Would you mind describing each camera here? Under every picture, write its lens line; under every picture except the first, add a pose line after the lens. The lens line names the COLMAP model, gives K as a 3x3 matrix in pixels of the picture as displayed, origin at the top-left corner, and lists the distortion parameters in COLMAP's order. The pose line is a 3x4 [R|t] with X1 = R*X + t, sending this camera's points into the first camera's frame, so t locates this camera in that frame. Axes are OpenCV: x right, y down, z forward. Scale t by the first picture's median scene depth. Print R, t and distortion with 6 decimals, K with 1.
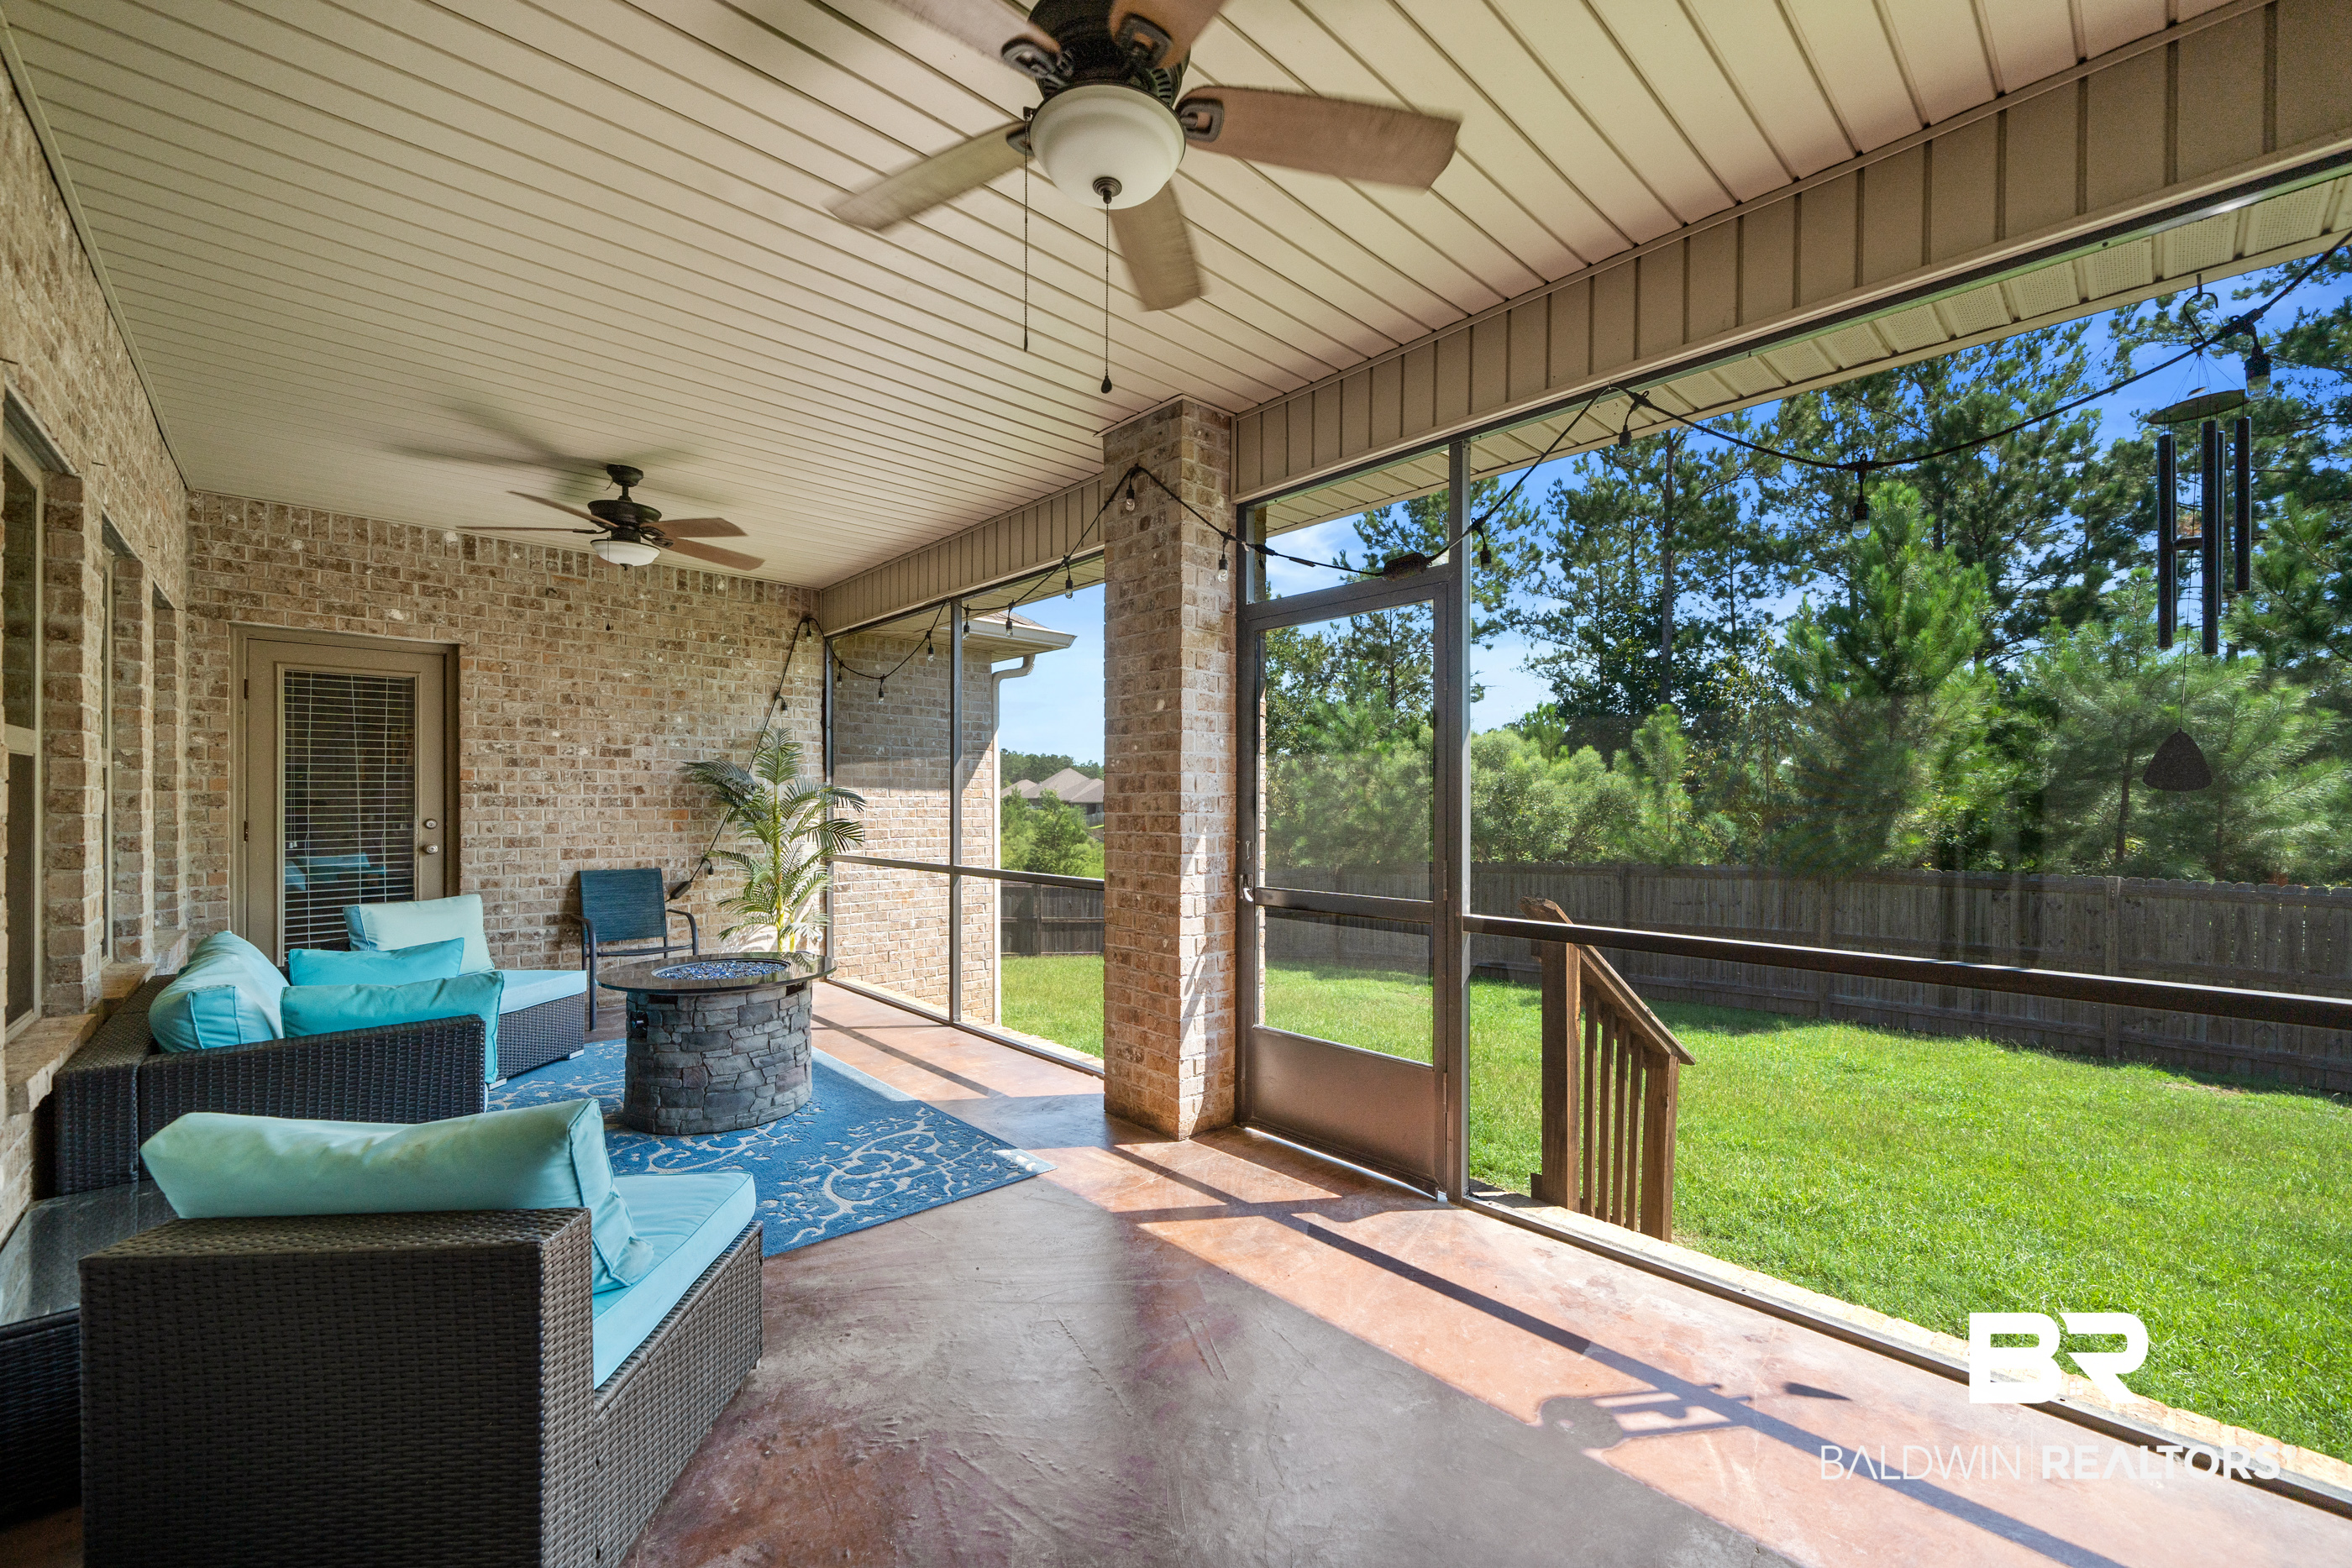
lens RADIAL K [[938.1, 0, 1177.9], [0, 938.1, 790.2], [0, 0, 1]] dist [-0.001062, -0.000198]
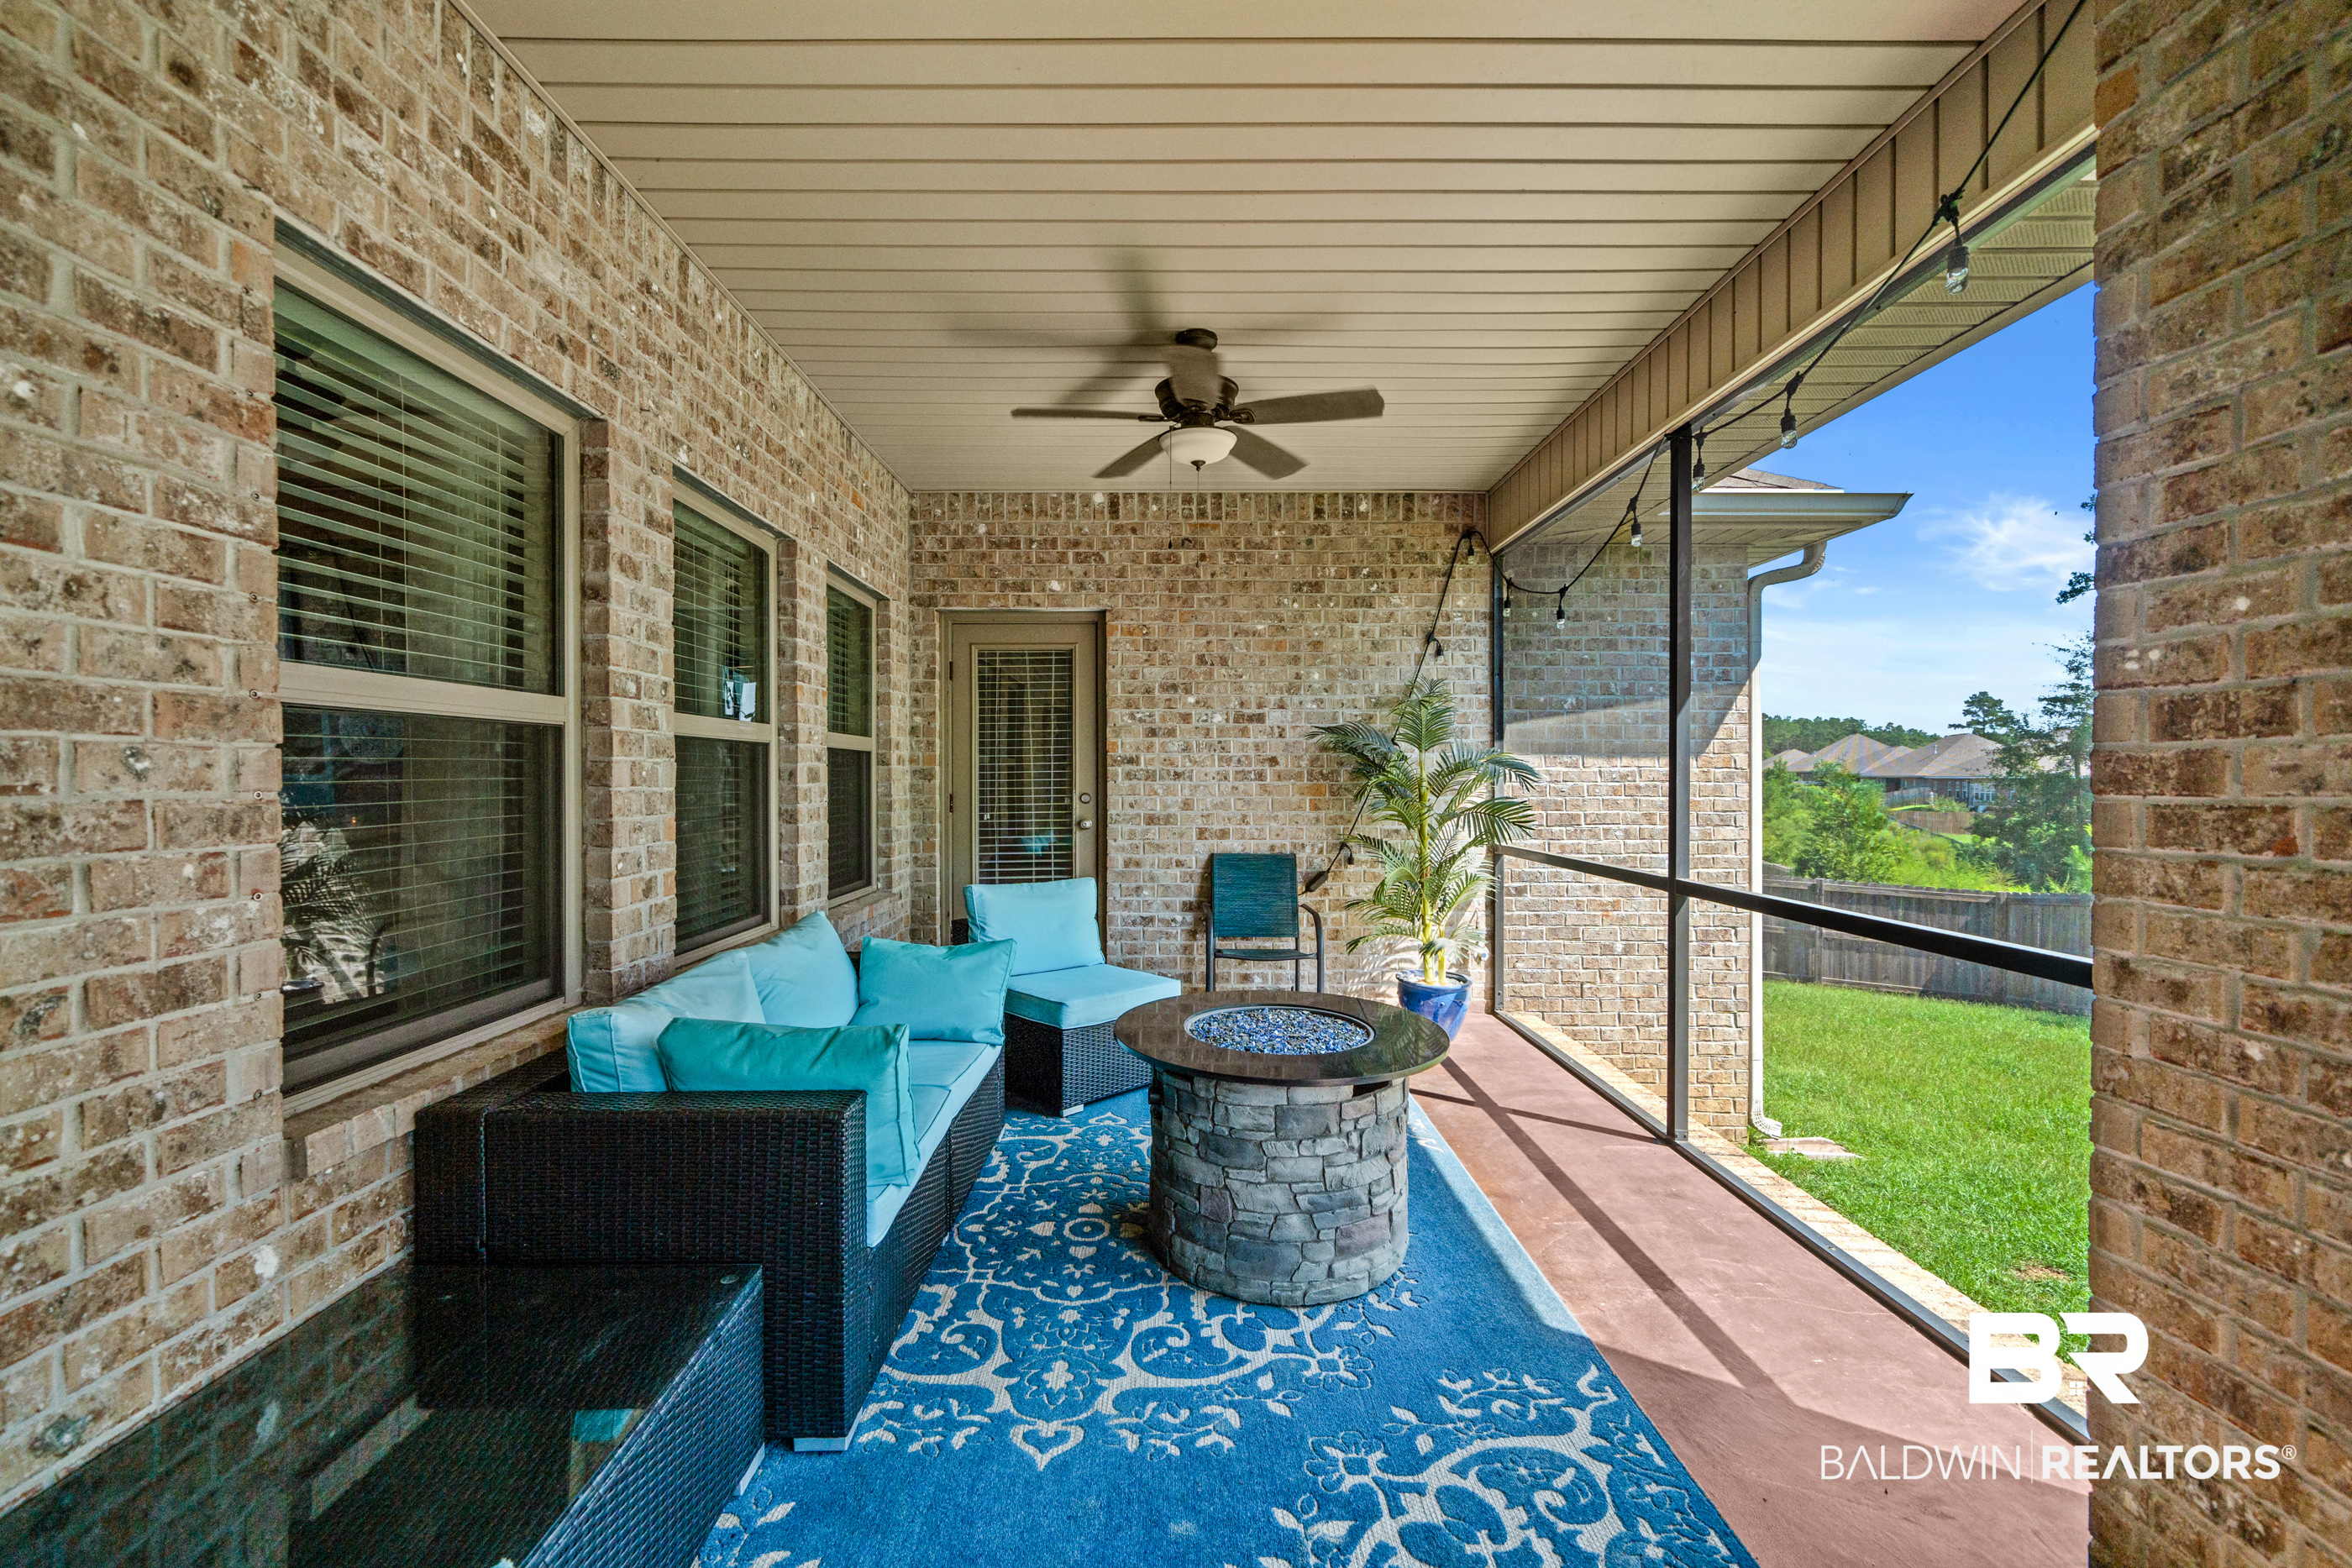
lens RADIAL K [[938.1, 0, 1177.9], [0, 938.1, 790.2], [0, 0, 1]] dist [-0.001062, -0.000198]
pose [[0.738119, 0.006963, -0.674635, -0.067267], [0.011156, 0.999684, 0.022524, 0.006421], [0.674579, -0.024151, 0.737808, 0.332235]]
